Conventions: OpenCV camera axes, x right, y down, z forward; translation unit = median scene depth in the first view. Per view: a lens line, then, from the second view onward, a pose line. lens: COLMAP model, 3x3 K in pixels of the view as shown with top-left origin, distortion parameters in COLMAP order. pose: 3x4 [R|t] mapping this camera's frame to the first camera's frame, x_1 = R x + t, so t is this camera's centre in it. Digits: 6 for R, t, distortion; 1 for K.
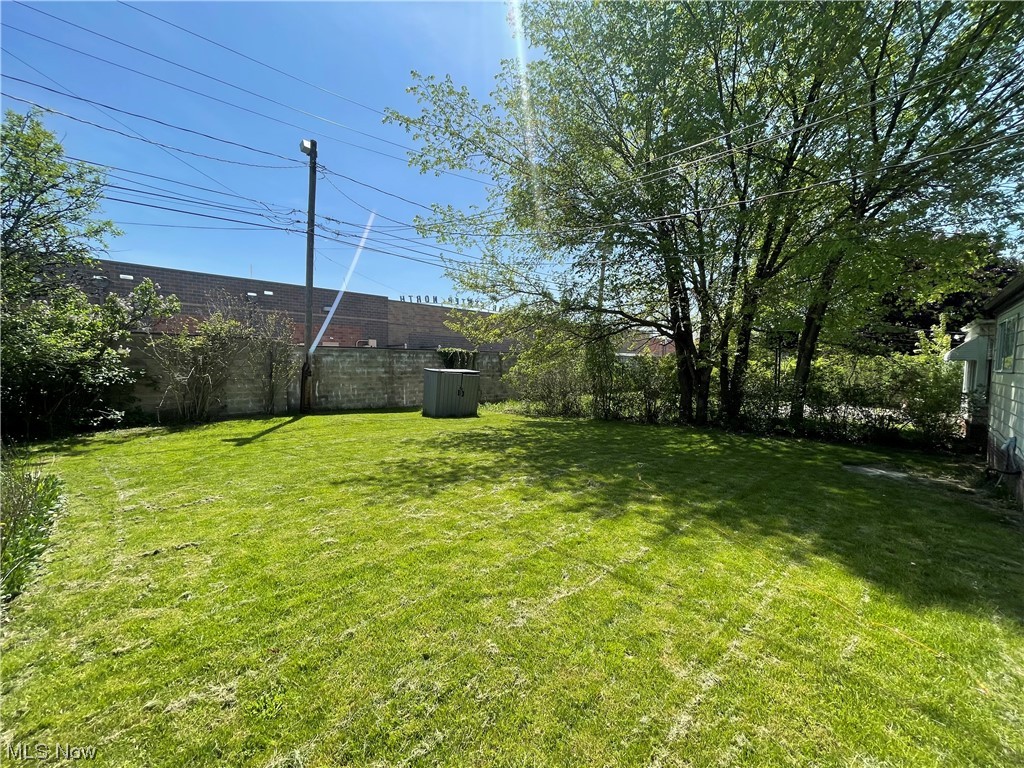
lens RADIAL K [[412.1, 0, 513.2], [0, 412.1, 385.6], [0, 0, 1]] dist [0.001419, 0.000209]
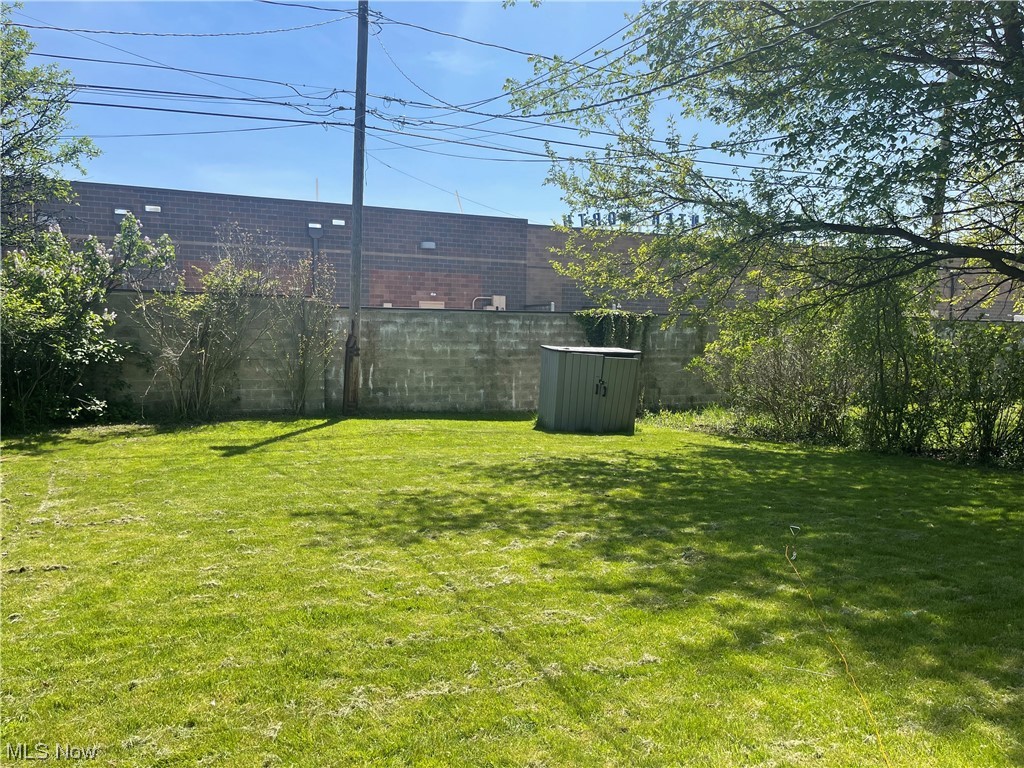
lens RADIAL K [[775.4, 0, 512.0], [0, 775.4, 384.0], [0, 0, 1]] dist [0.074641, -0.089265]
pose [[0.936166, 0.024924, -0.350675, 0.154652], [-0.023108, 0.999689, 0.009363, 0.003438], [0.350799, -0.000662, 0.936450, -0.023874]]
